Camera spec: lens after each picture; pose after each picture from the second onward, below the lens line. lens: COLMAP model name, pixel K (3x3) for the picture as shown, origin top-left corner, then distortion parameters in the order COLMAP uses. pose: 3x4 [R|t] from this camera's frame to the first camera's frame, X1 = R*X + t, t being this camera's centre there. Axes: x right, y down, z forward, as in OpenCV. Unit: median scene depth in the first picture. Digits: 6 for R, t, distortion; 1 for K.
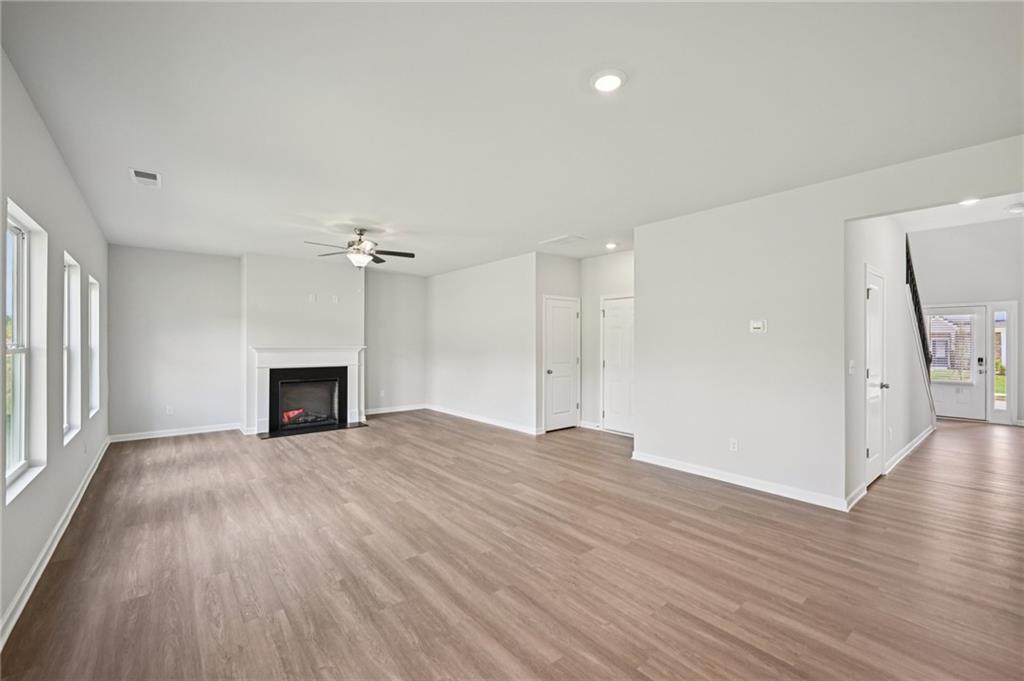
lens RADIAL K [[425.7, 0, 517.0], [0, 425.7, 343.0], [0, 0, 1]] dist [-0.001679, -0.000104]
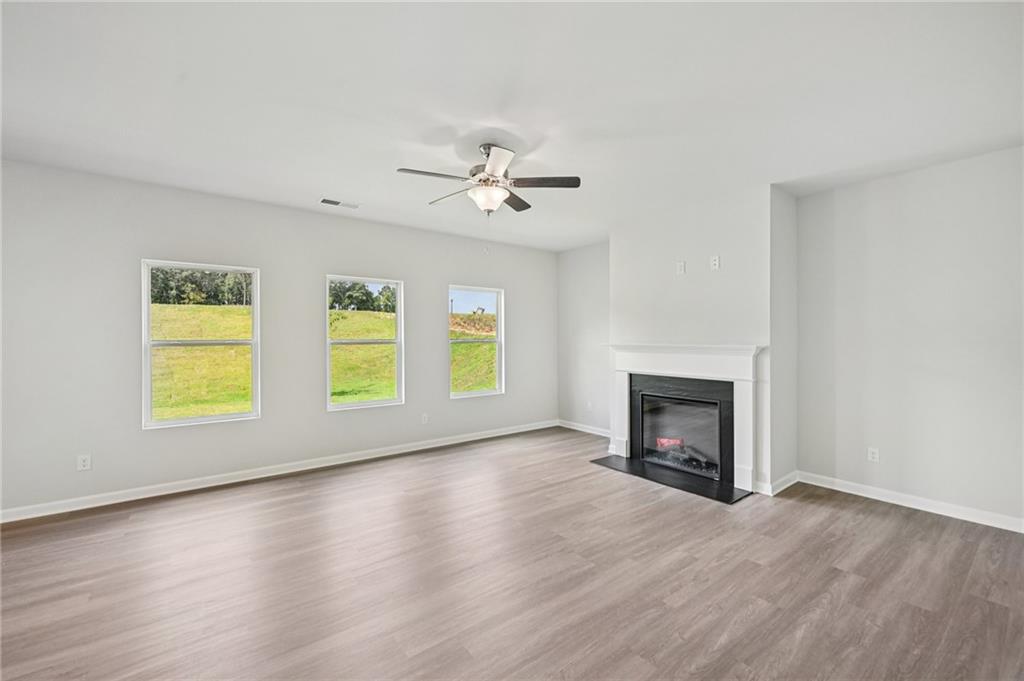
lens RADIAL K [[425.7, 0, 514.0], [0, 425.7, 337.4], [0, 0, 1]] dist [-0.001679, -0.000104]
pose [[-0.033595, -0.001953, -0.999434, 0.212300], [0.000978, 0.999998, -0.001986, -0.001682], [0.999435, -0.001044, -0.033593, 1.017594]]
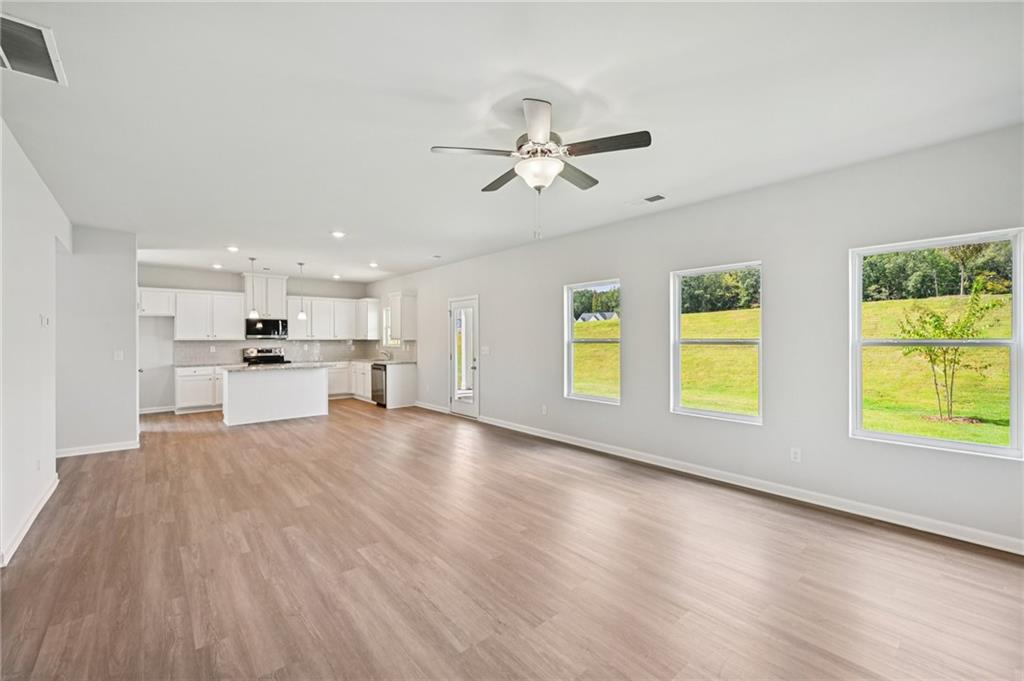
lens RADIAL K [[425.7, 0, 513.6], [0, 425.7, 339.6], [0, 0, 1]] dist [-0.001679, -0.000104]
pose [[-0.999881, 0.001479, -0.015379, -0.319575], [0.001407, 0.999988, 0.004641, -0.002389], [0.015386, 0.004618, -0.999871, 1.448031]]
